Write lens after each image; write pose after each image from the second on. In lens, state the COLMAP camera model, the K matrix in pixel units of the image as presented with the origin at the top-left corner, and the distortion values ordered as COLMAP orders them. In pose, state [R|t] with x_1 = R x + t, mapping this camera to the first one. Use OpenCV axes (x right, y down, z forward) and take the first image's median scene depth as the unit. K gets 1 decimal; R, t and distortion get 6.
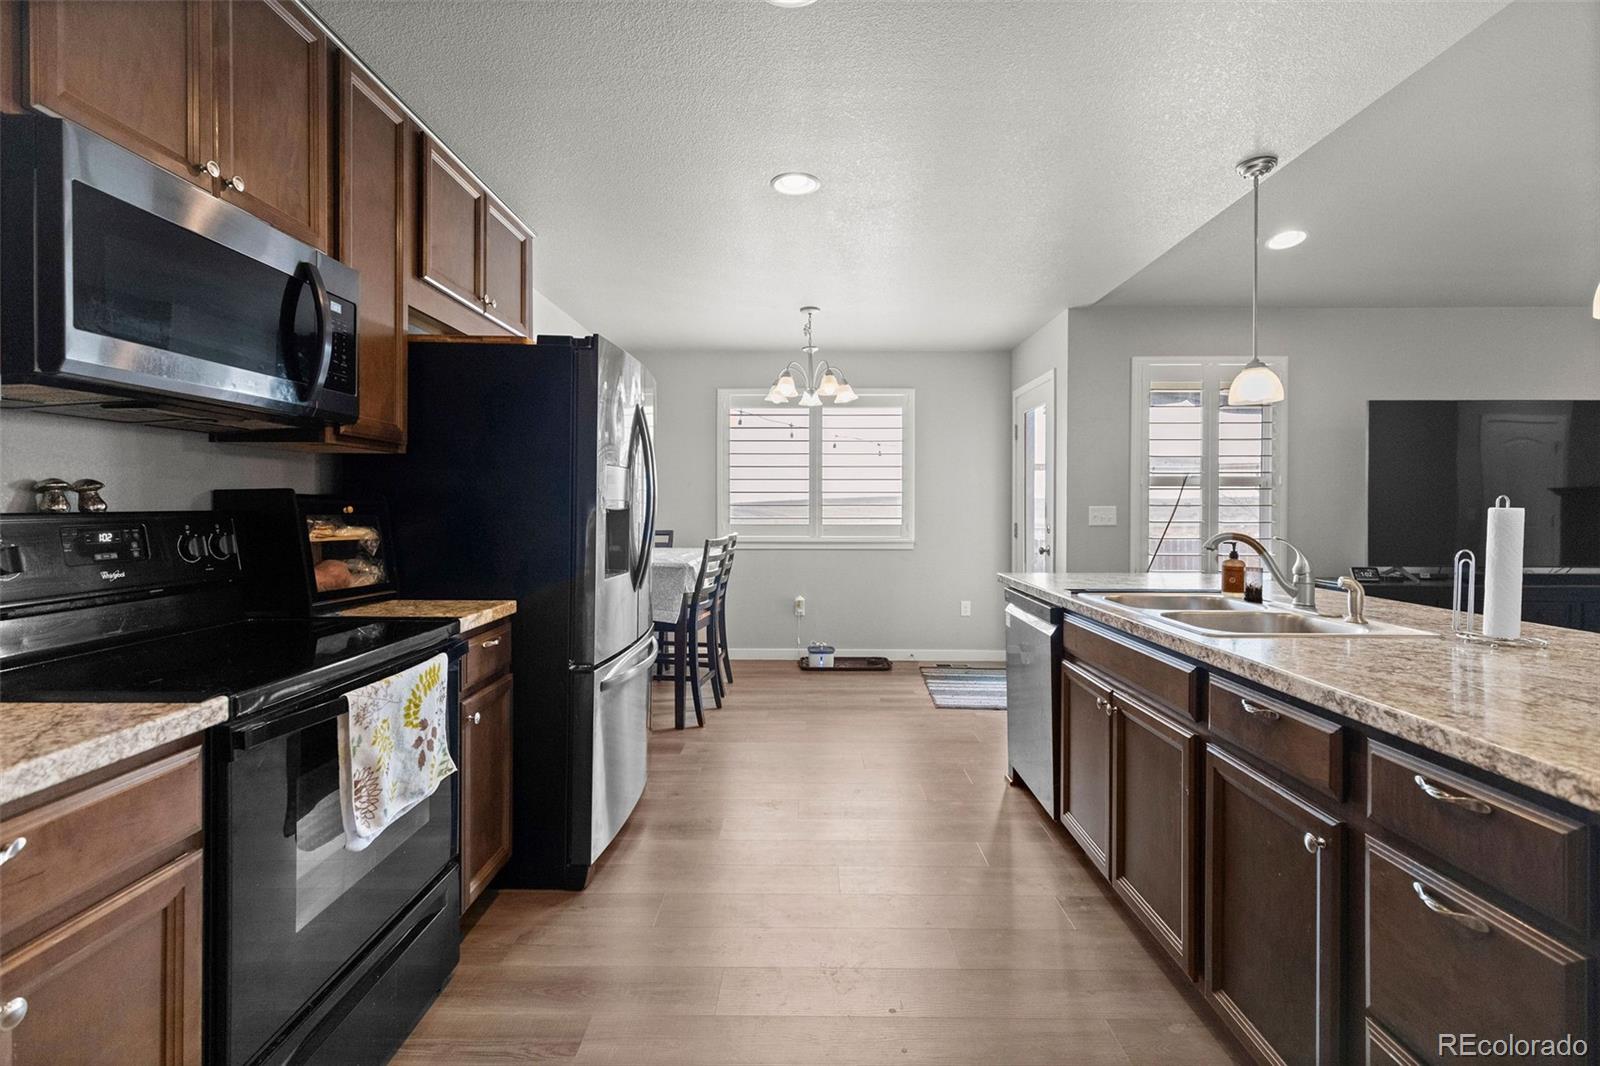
lens RADIAL K [[730.4, 0, 795.3], [0, 730.4, 509.3], [0, 0, 1]] dist [0.001088, 0.000168]
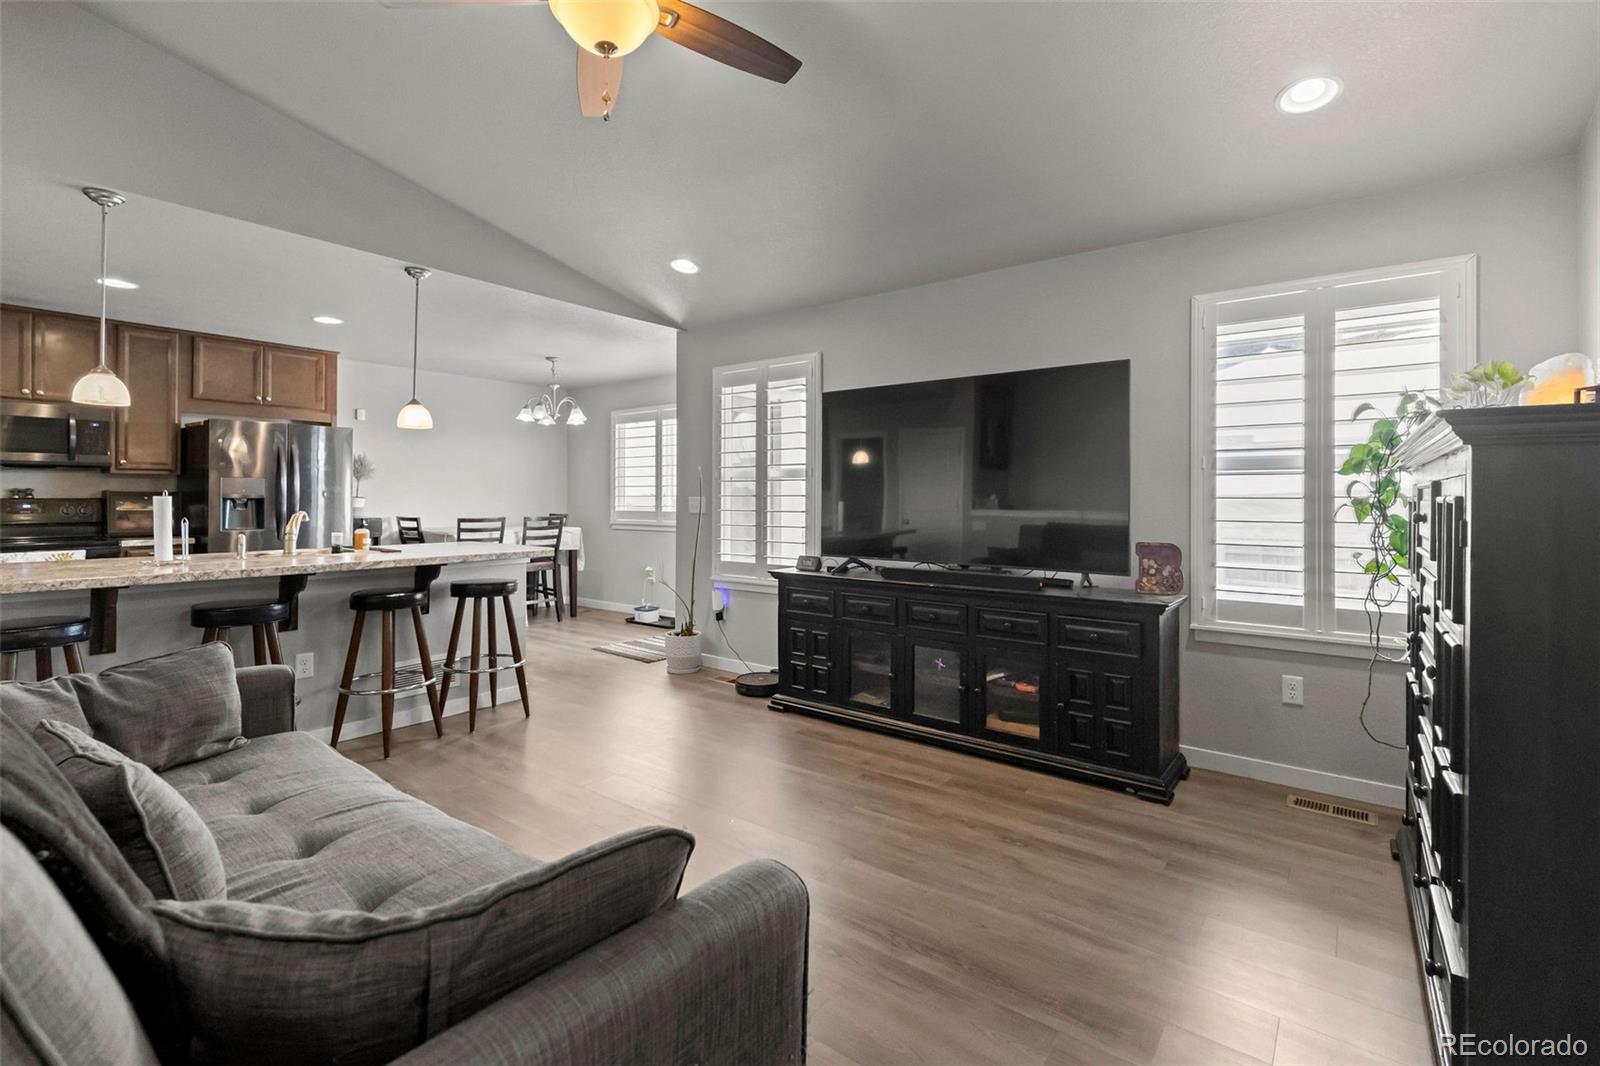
lens RADIAL K [[719.2, 0, 801.9], [0, 719.2, 497.4], [0, 0, 1]] dist [0.000481, 0.000013]
pose [[0.809950, 0.000475, -0.586498, 1.012709], [-0.003456, 0.999986, -0.003963, -0.000213], [0.586488, 0.005237, 0.809941, 0.130173]]
